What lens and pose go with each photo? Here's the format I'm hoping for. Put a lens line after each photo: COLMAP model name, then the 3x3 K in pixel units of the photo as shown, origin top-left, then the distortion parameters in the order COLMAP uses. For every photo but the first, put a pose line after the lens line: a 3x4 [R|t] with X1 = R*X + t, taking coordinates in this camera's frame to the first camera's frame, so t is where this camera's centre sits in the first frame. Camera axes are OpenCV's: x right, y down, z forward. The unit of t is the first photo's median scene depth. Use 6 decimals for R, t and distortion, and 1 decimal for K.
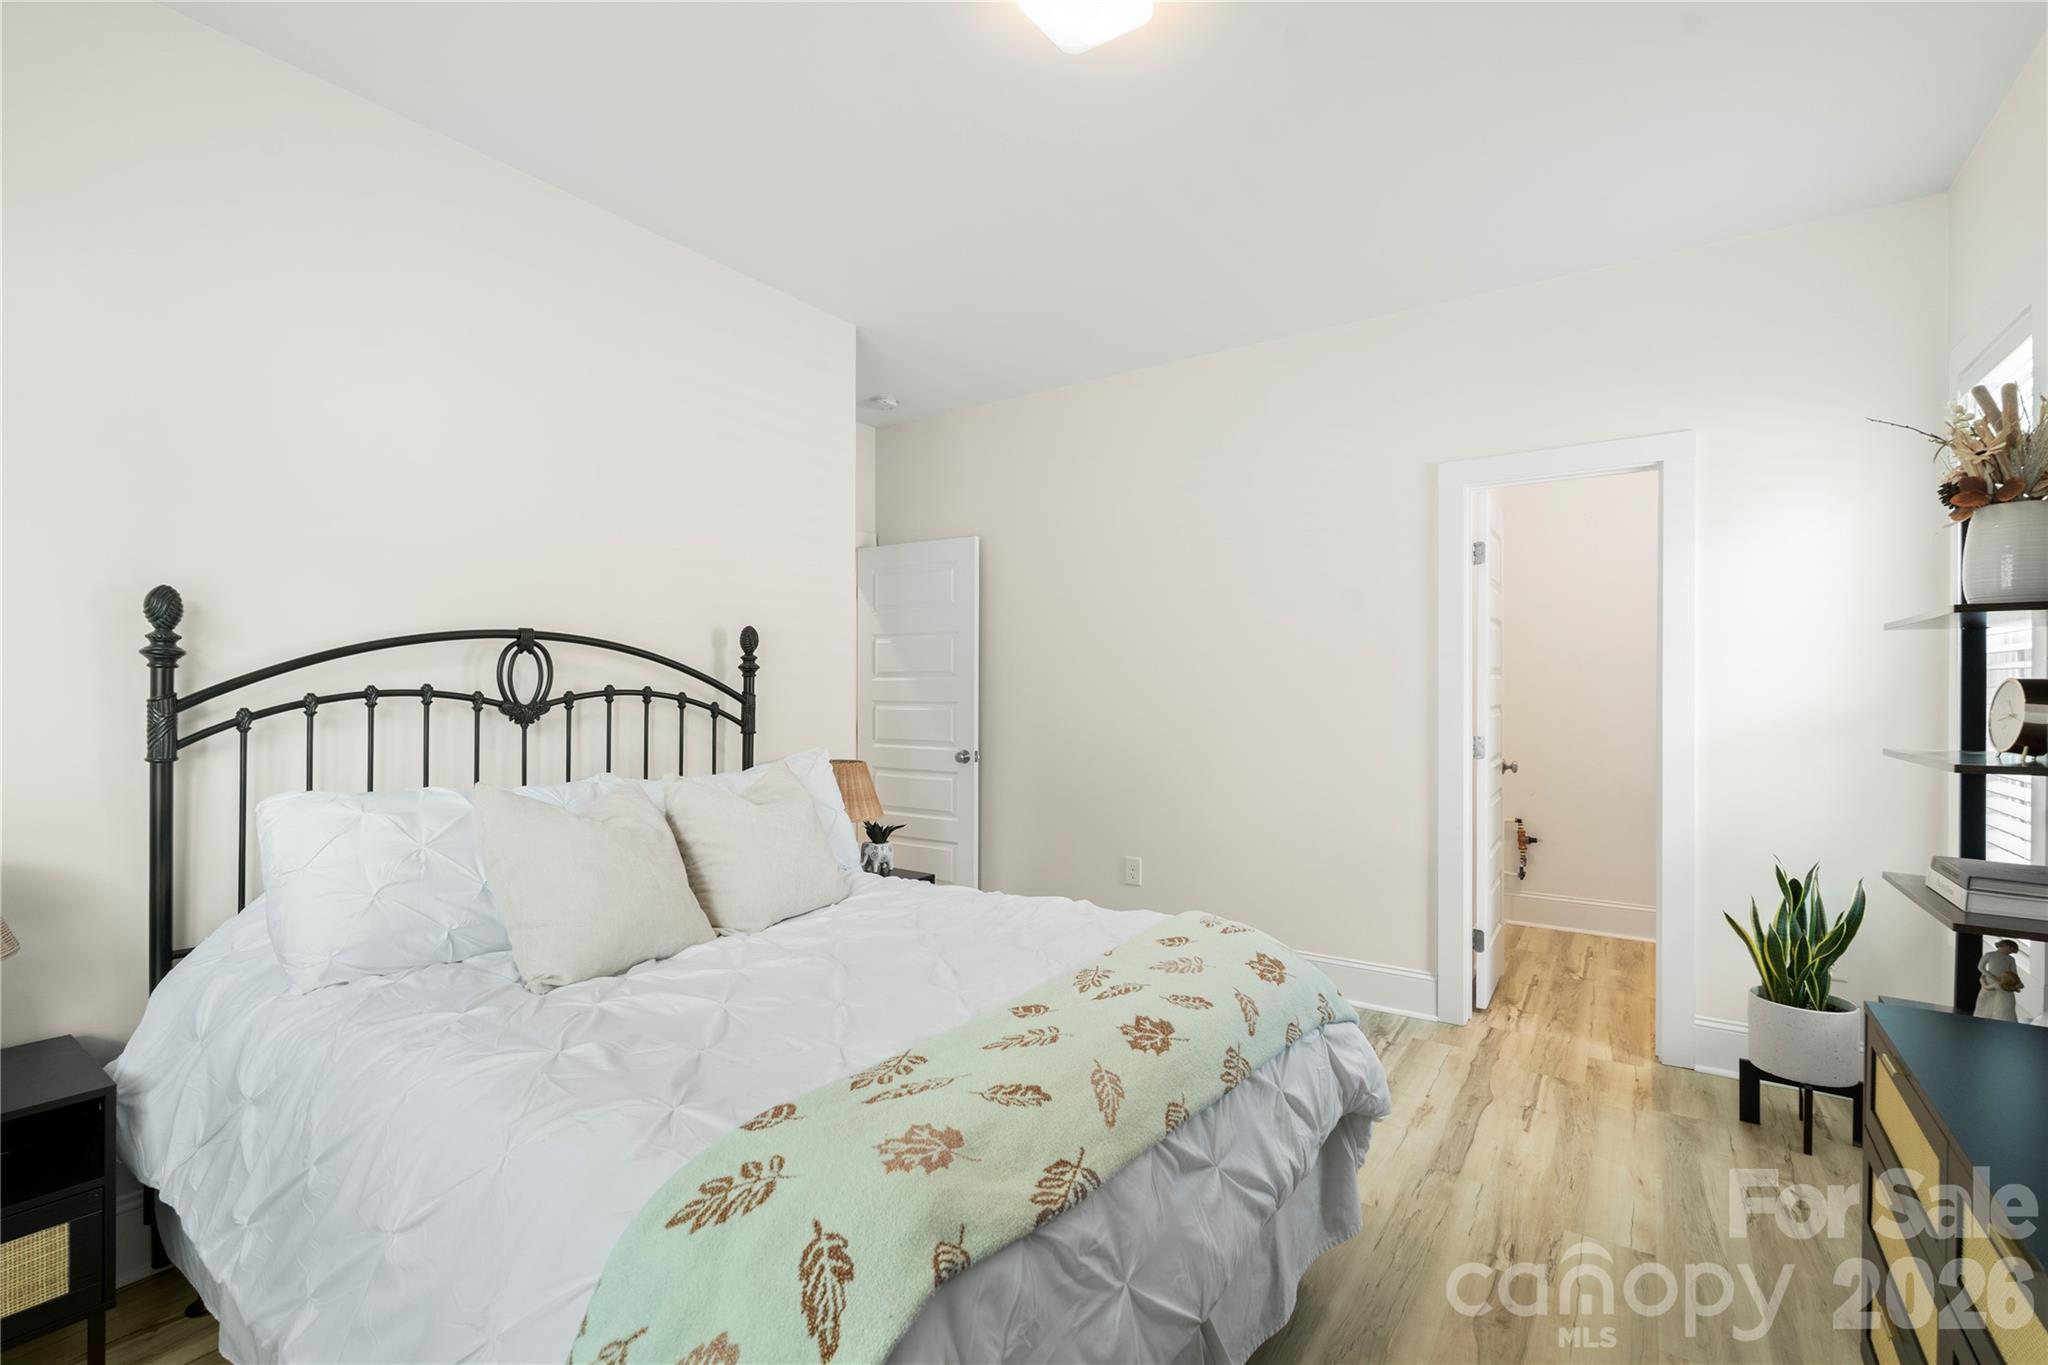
lens RADIAL K [[903.9, 0, 1060.6], [0, 903.9, 682.2], [0, 0, 1]] dist [-0.004965, 0.000330]
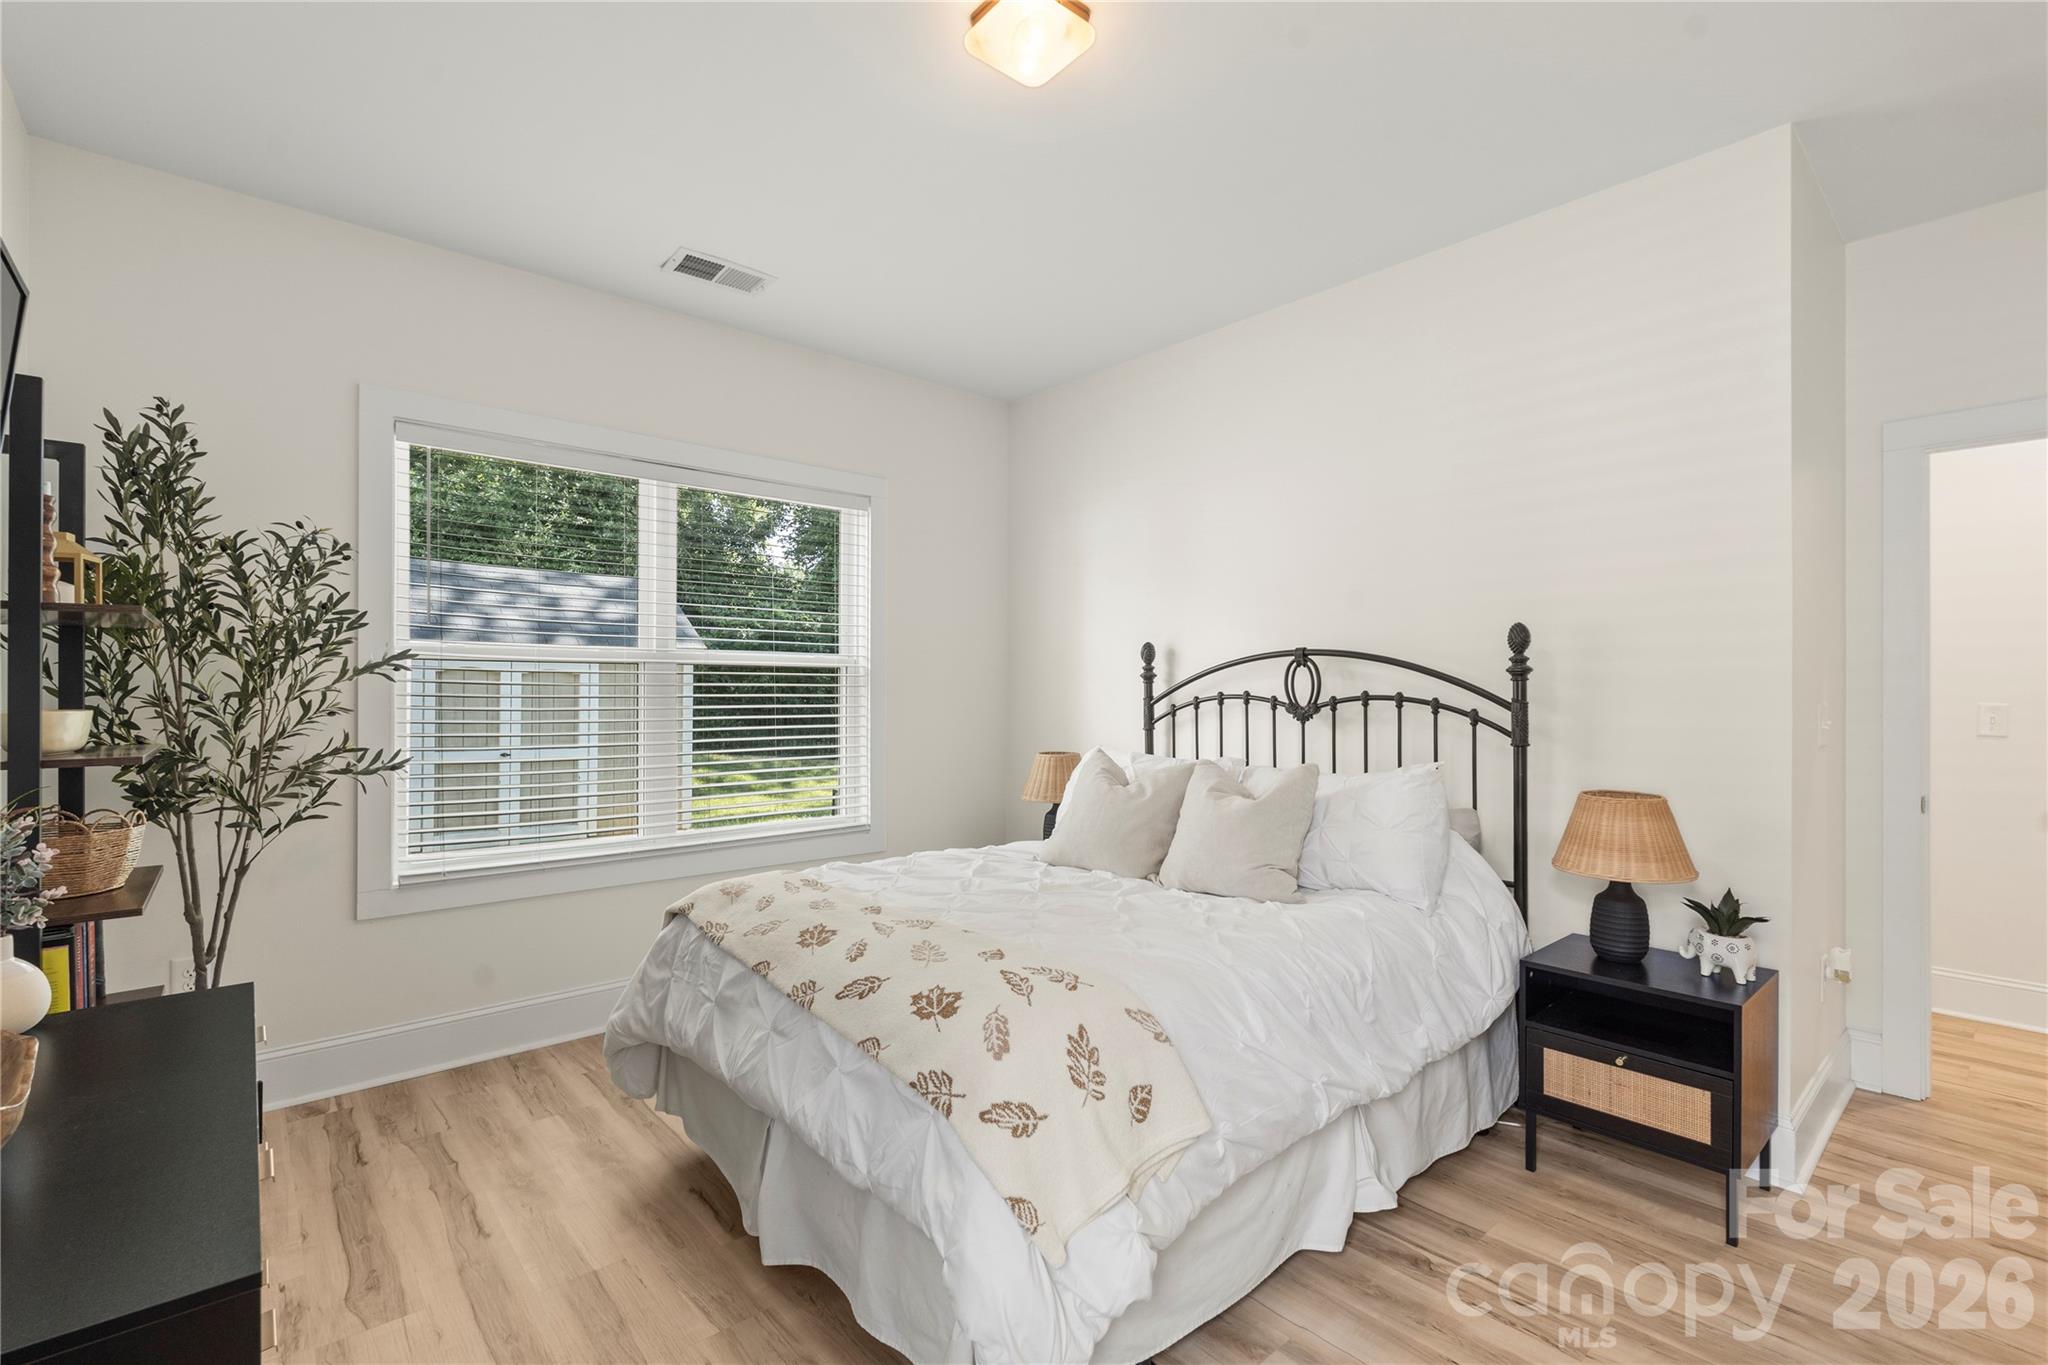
lens RADIAL K [[903.9, 0, 1014.0], [0, 903.9, 695.3], [0, 0, 1]] dist [-0.004965, 0.000330]
pose [[-0.255924, -0.002213, -0.966694, 0.757165], [0.000508, 0.999997, -0.002423, 0.011711], [0.966697, -0.001111, -0.255922, 0.915577]]
